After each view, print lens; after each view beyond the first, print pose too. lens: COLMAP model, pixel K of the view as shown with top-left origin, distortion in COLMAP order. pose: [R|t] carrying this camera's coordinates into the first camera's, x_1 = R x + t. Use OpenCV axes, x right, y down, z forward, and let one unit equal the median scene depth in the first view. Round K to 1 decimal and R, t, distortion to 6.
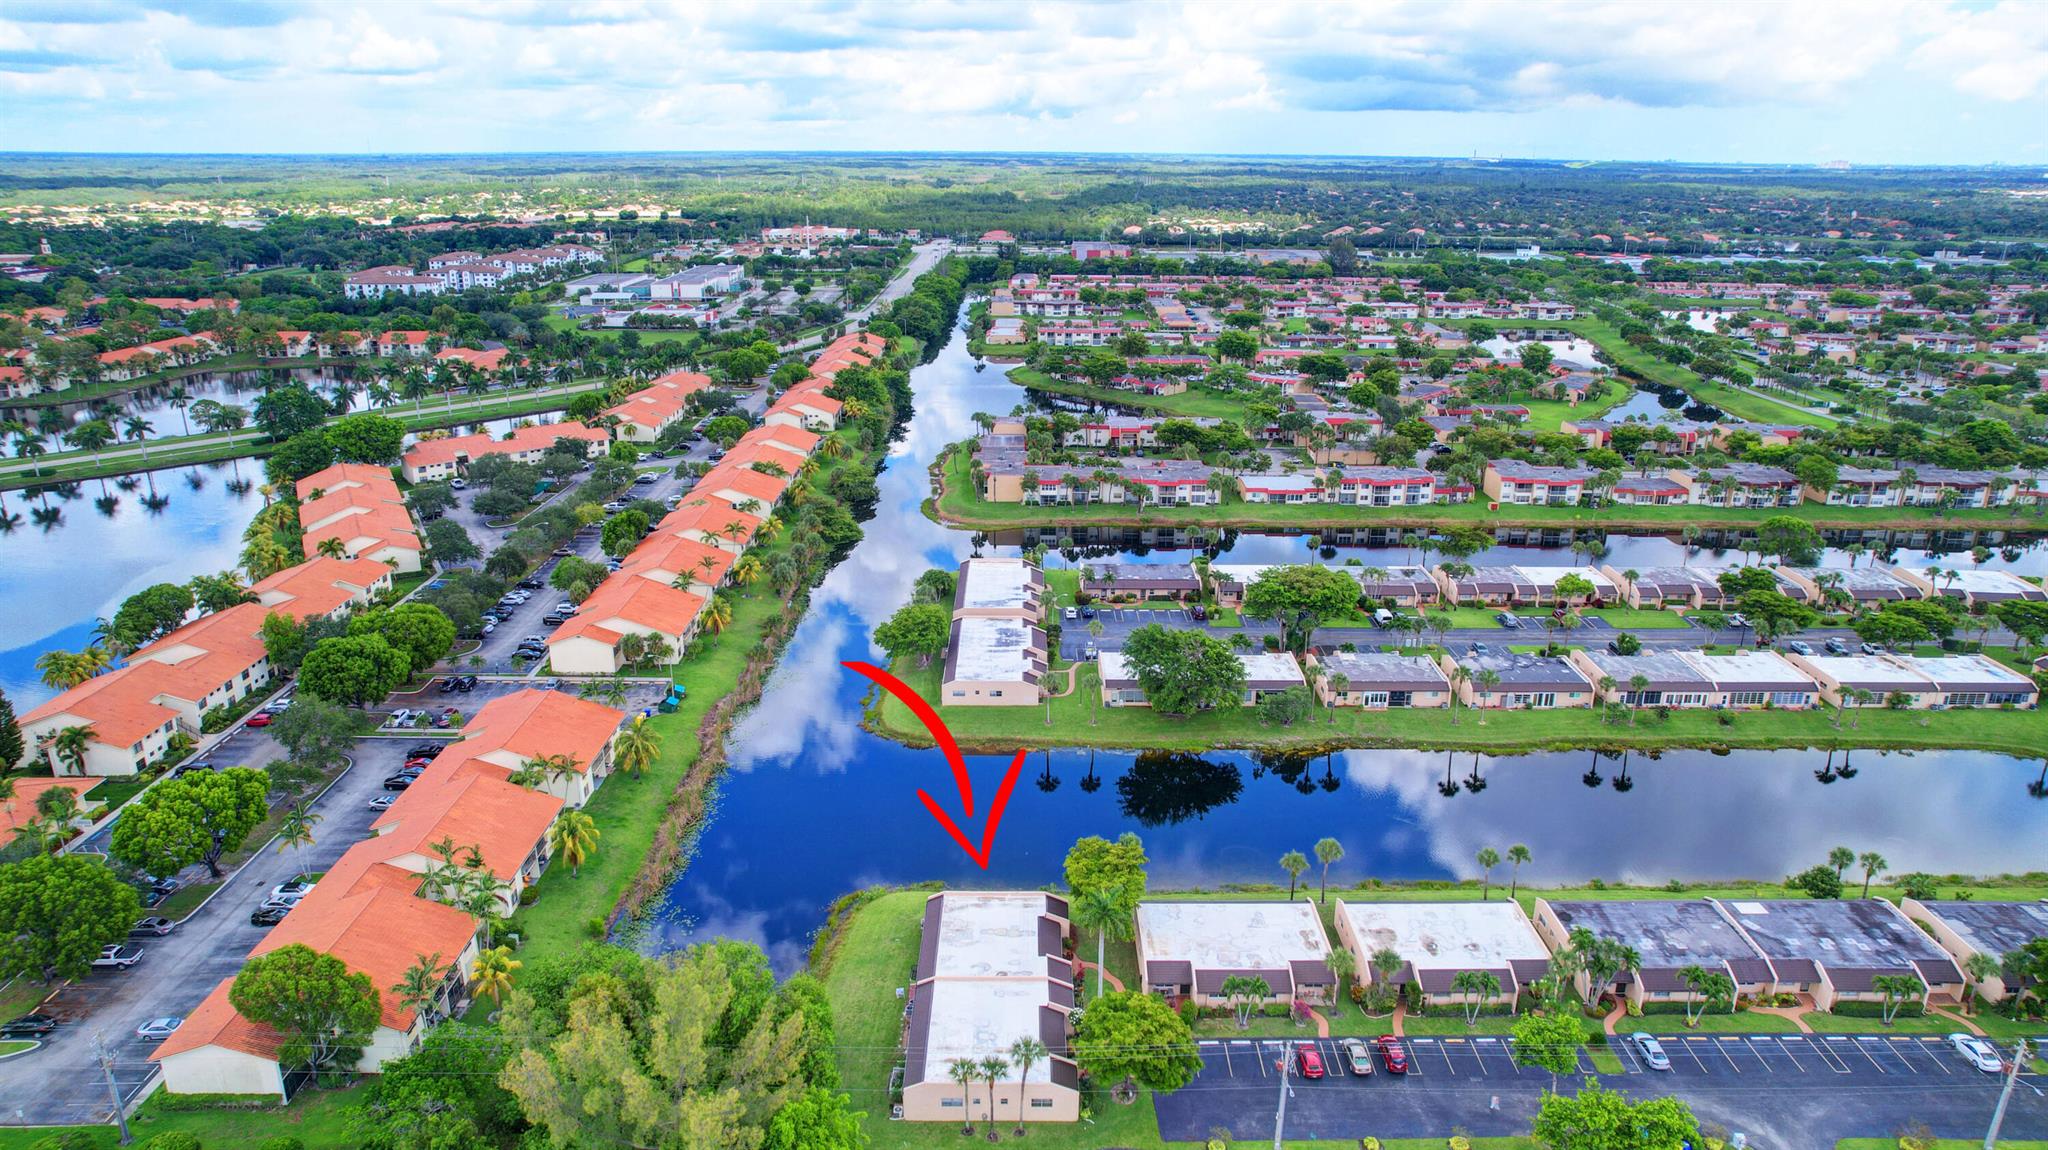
lens RADIAL K [[1302.5, 0, 1024.0], [0, 1302.5, 575.0], [0, 0, 1]] dist [-0.066130, 0.056291]
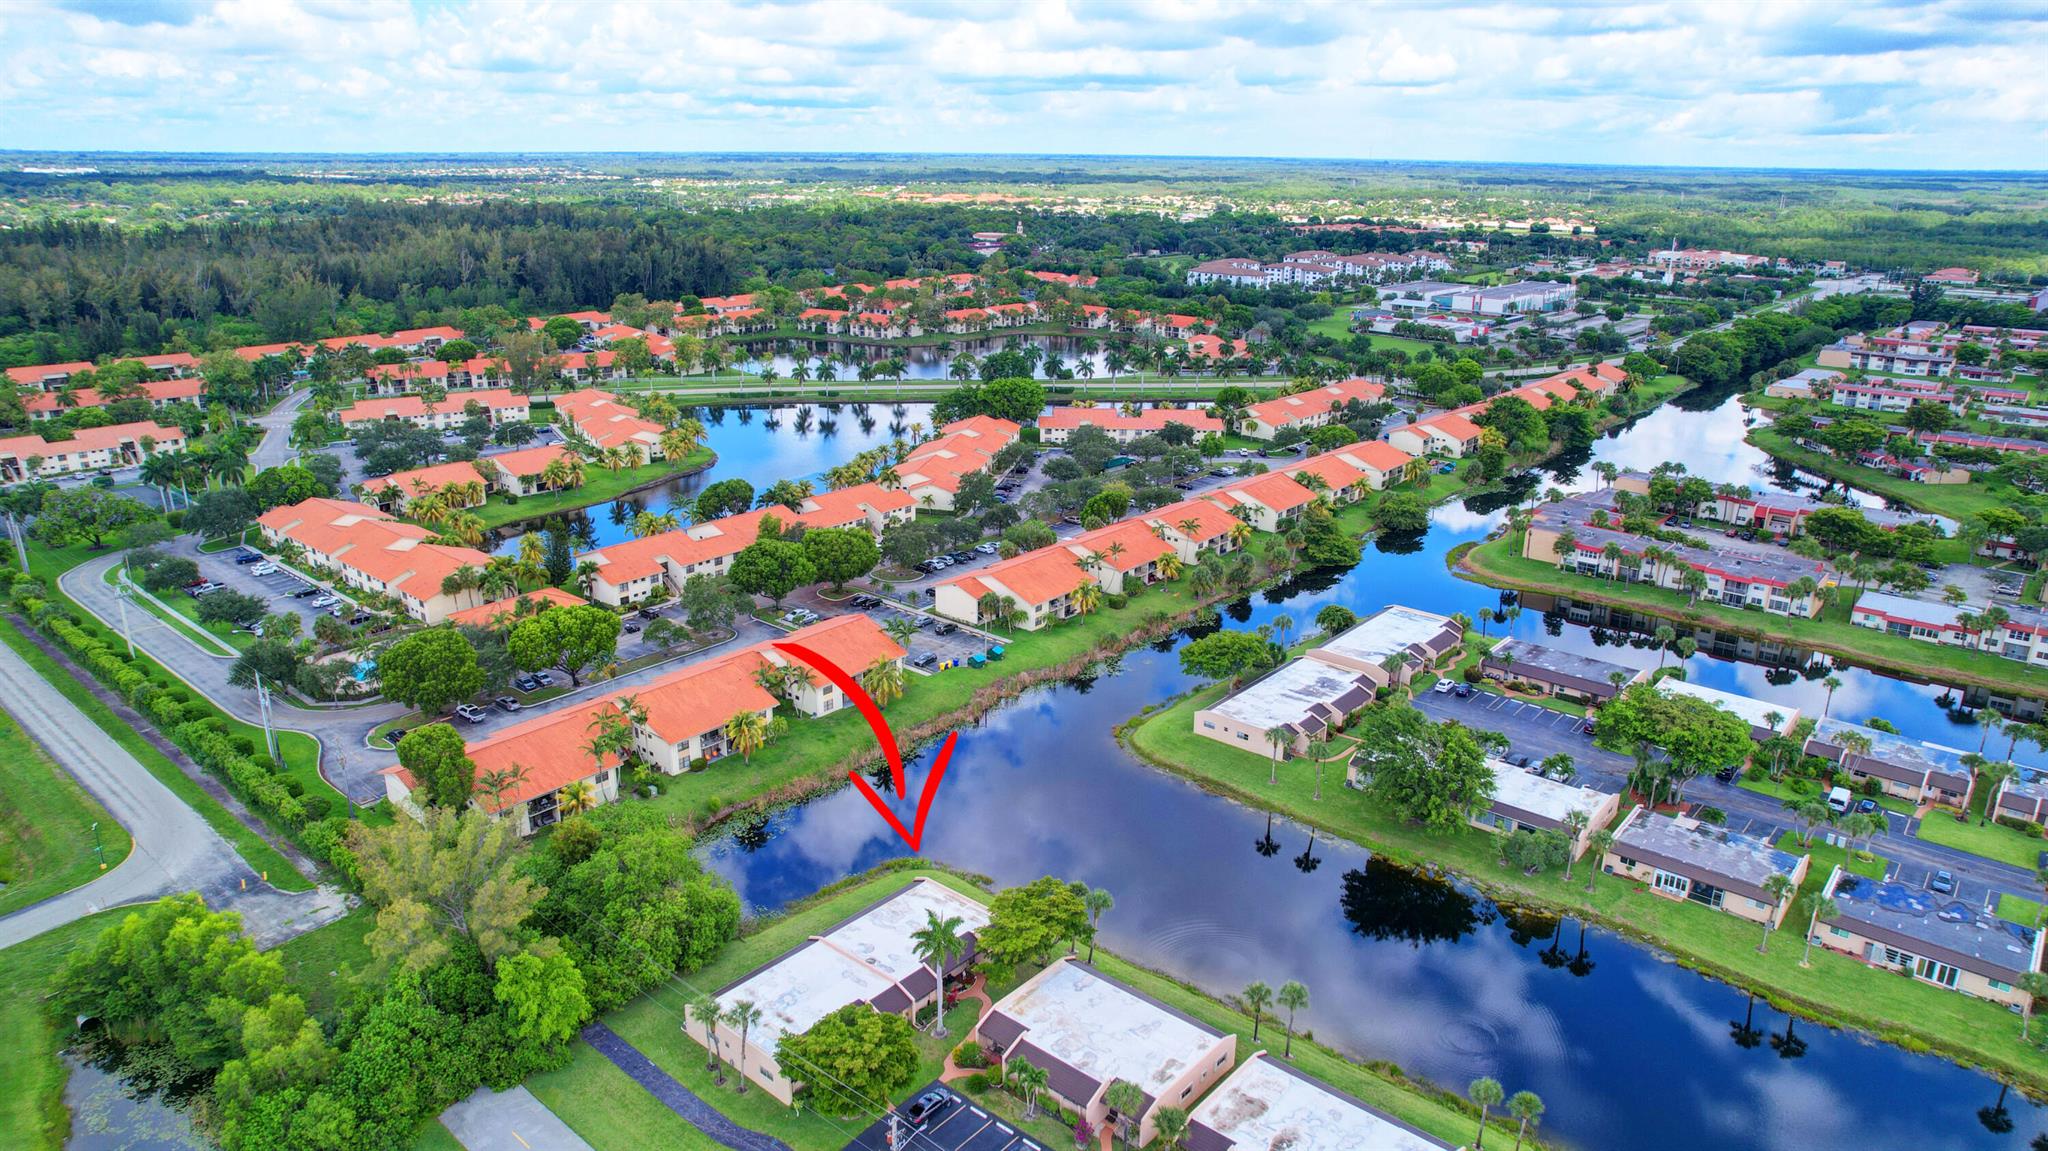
lens RADIAL K [[1302.5, 0, 1024.0], [0, 1302.5, 575.5], [0, 0, 1]] dist [-0.066130, 0.056291]
pose [[0.760350, 0.205999, -0.615980, 0.261780], [-0.210318, 0.975364, 0.066574, -0.031845], [0.614519, 0.078932, 0.784943, 0.106666]]
